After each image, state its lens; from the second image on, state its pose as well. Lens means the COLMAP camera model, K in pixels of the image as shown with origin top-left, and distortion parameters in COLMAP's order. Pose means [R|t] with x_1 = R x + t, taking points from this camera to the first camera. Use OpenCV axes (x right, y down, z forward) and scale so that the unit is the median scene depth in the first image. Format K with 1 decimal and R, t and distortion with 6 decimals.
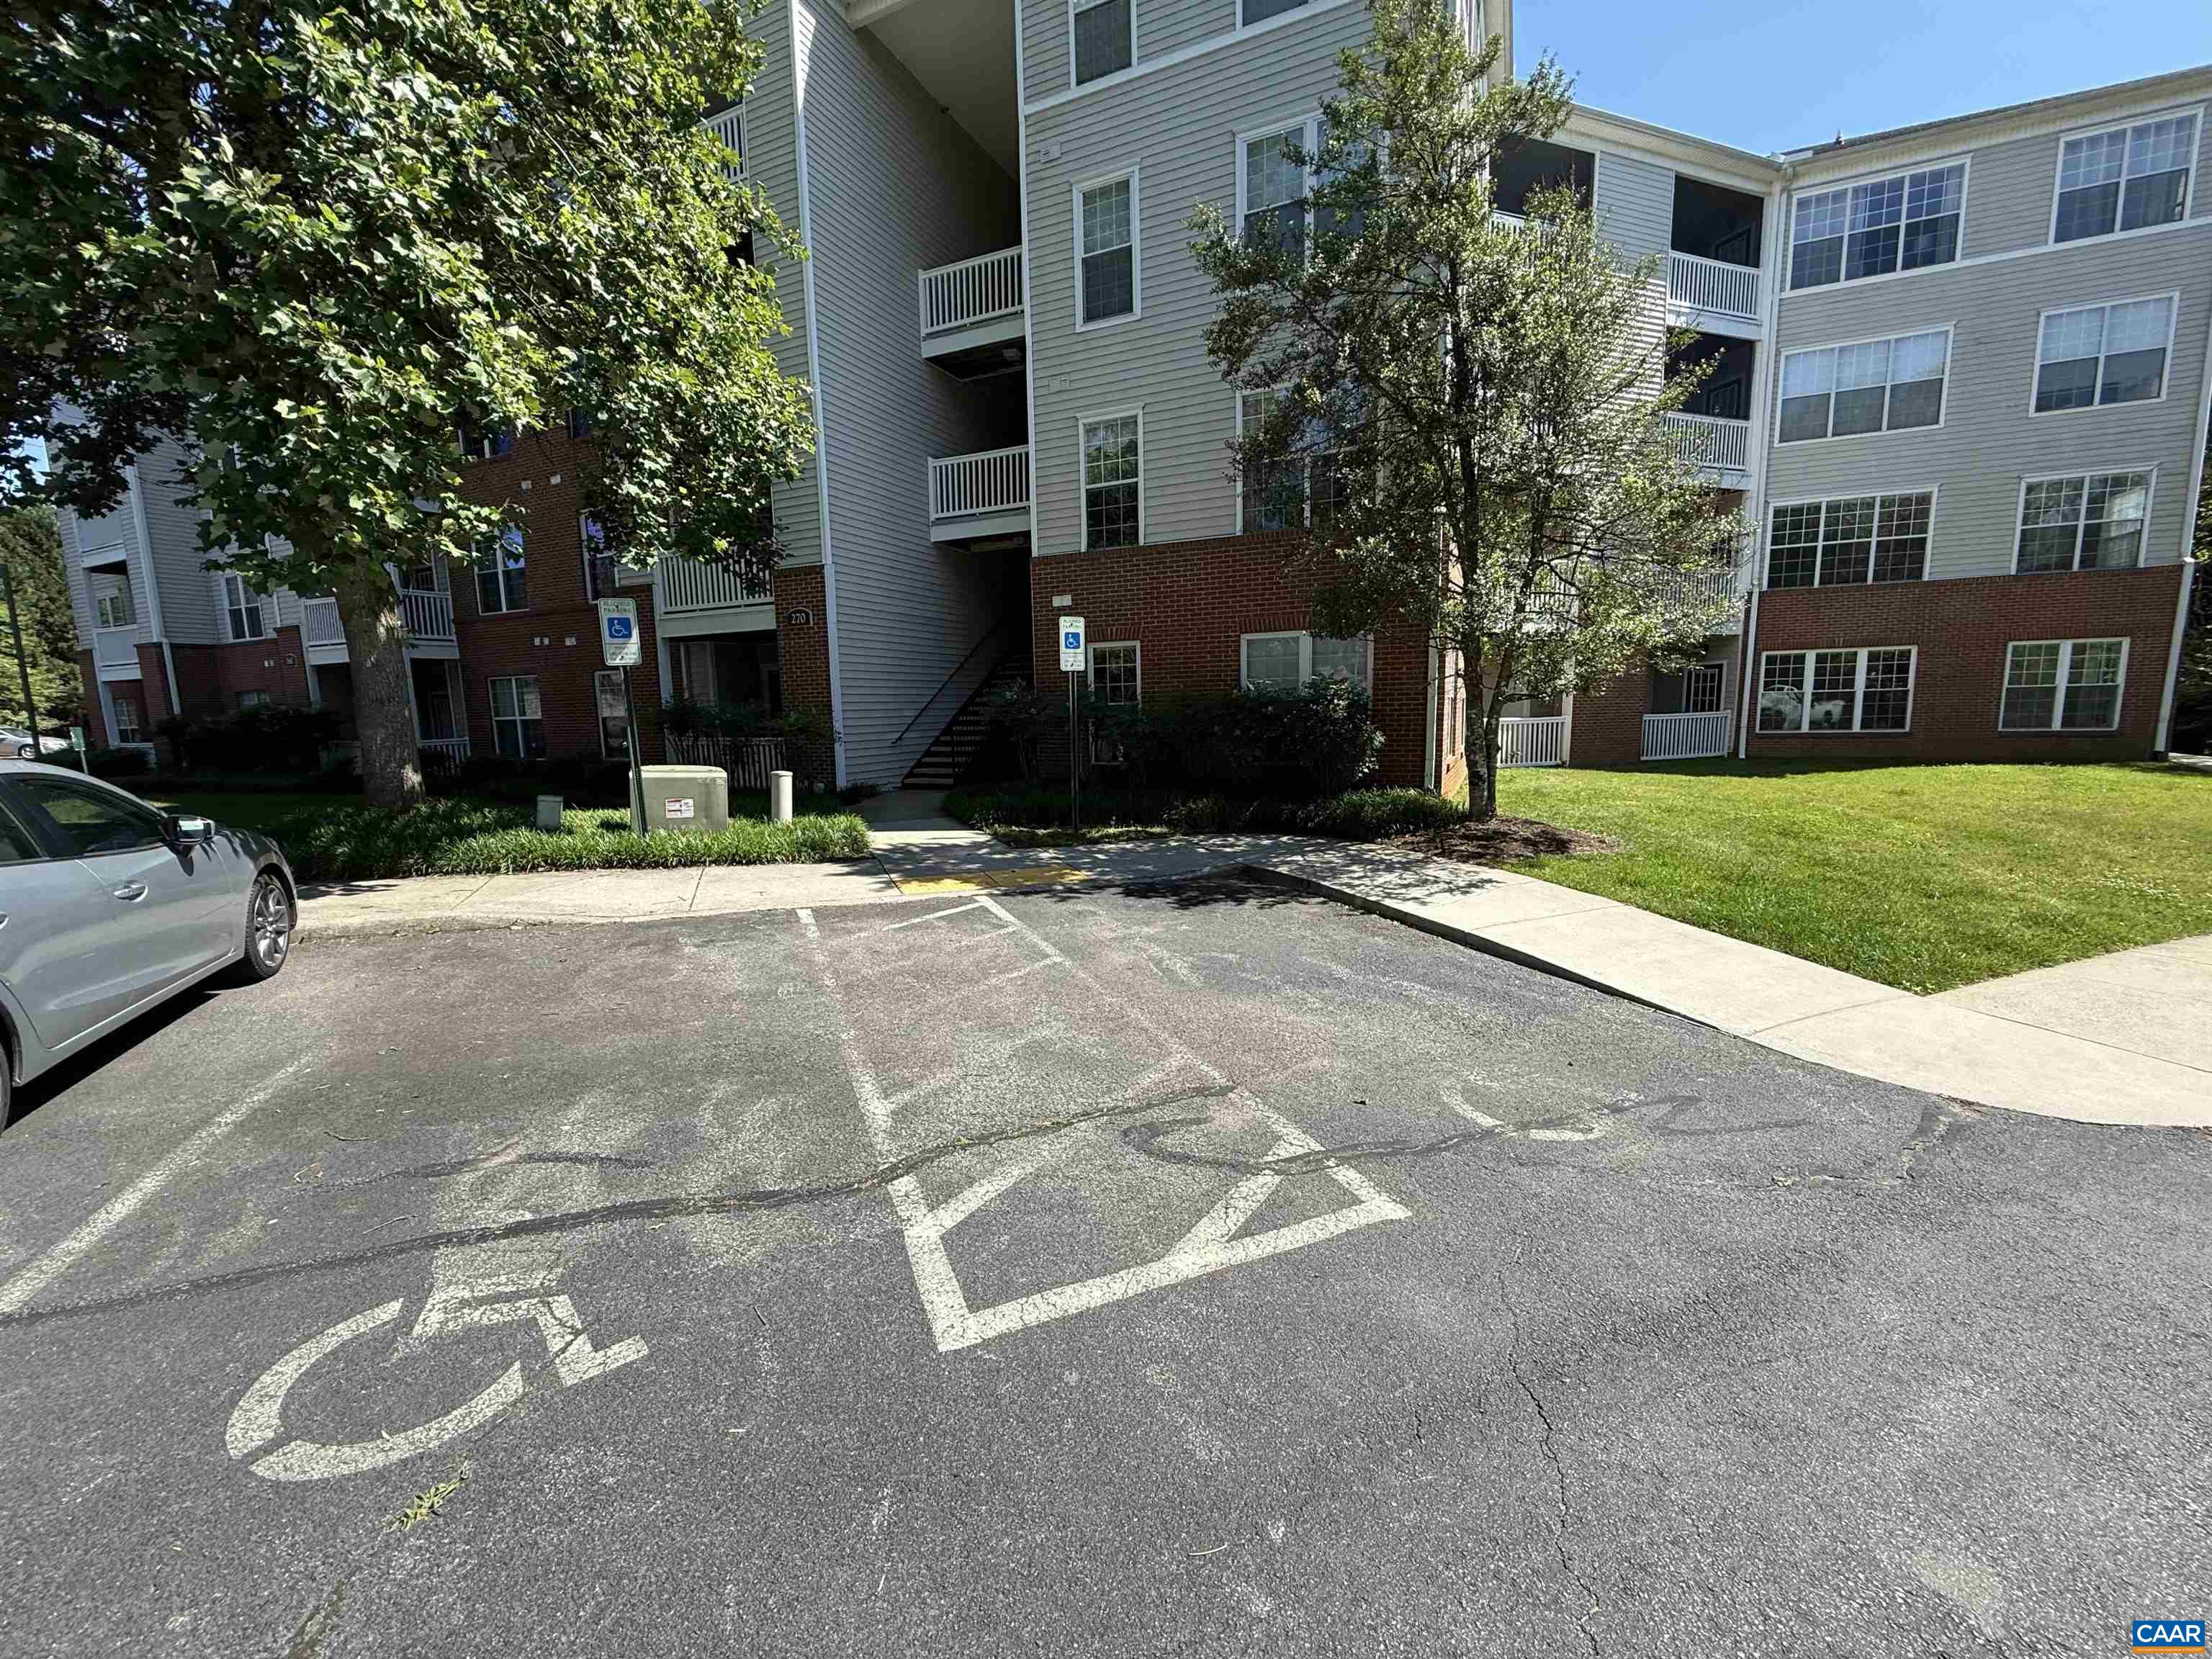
lens RADIAL K [[881.0, 0, 1098.9], [0, 881.0, 829.3], [0, 0, 1]] dist [-0.000800, -0.000206]
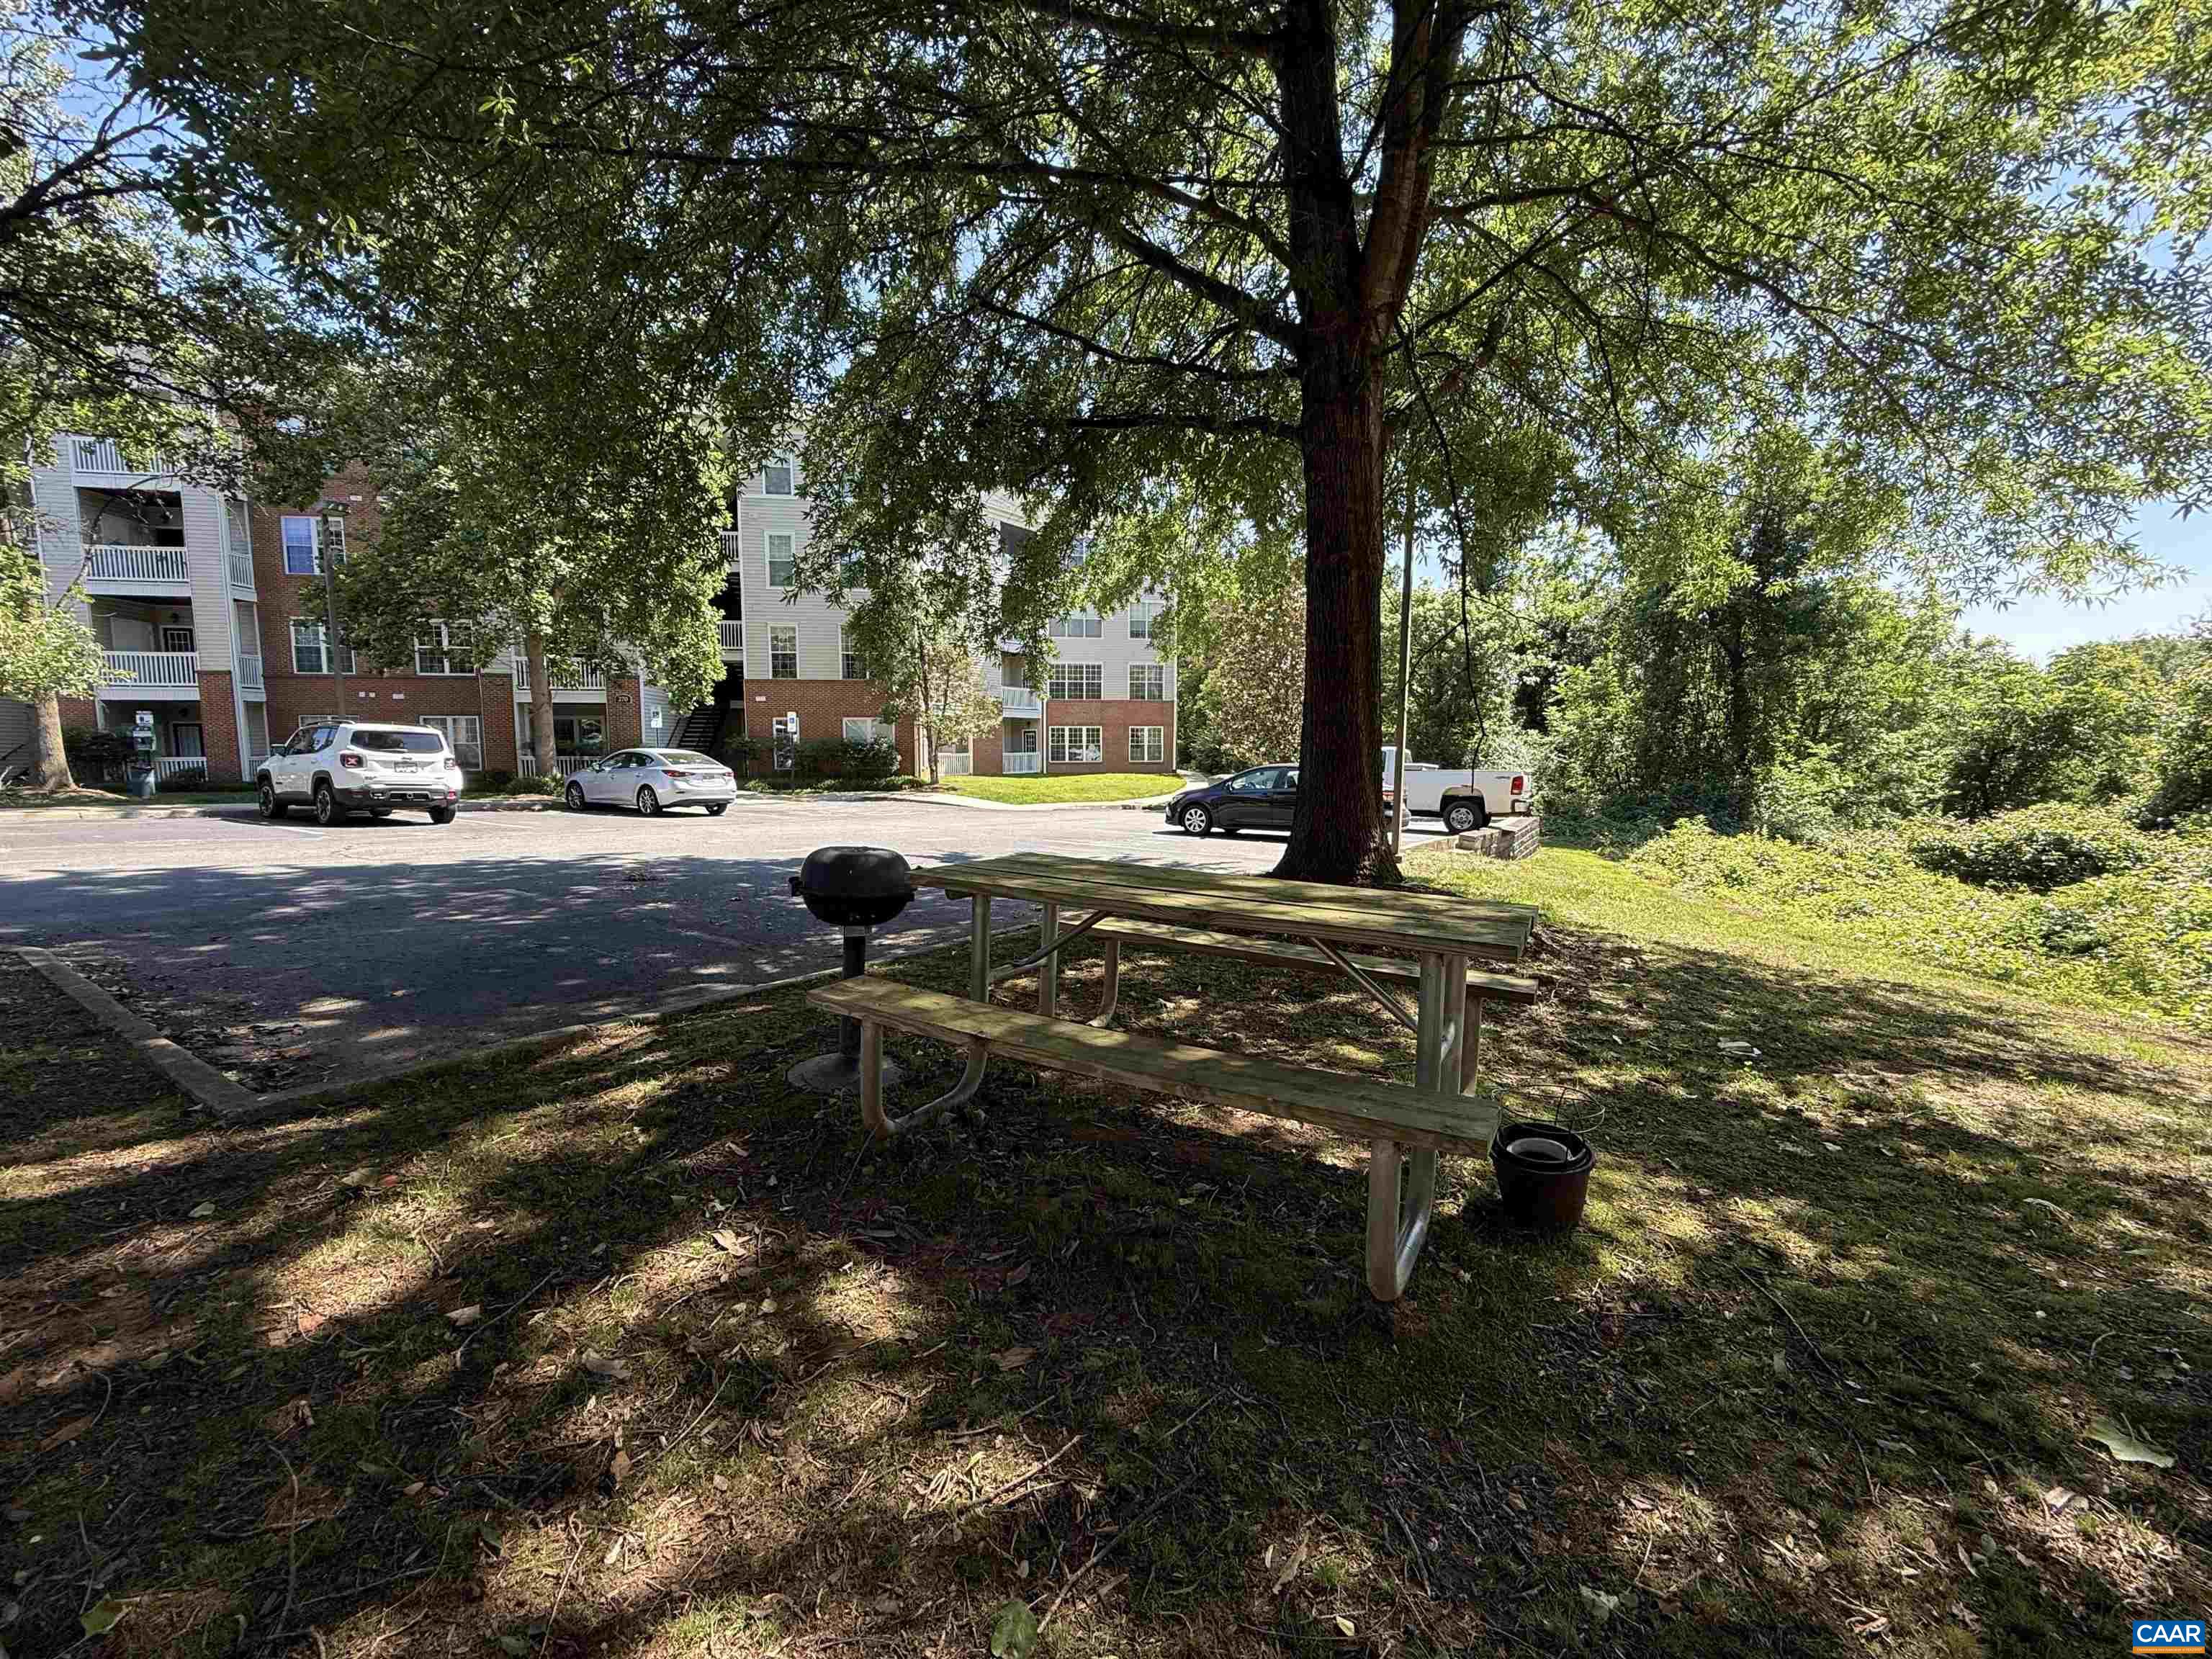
lens RADIAL K [[881.0, 0, 1098.9], [0, 881.0, 829.3], [0, 0, 1]] dist [-0.000800, -0.000206]
pose [[0.833762, -0.032323, 0.551177, -0.432564], [0.058292, 0.997859, -0.029661, 0.149794], [-0.549038, 0.056859, 0.833861, -1.028531]]
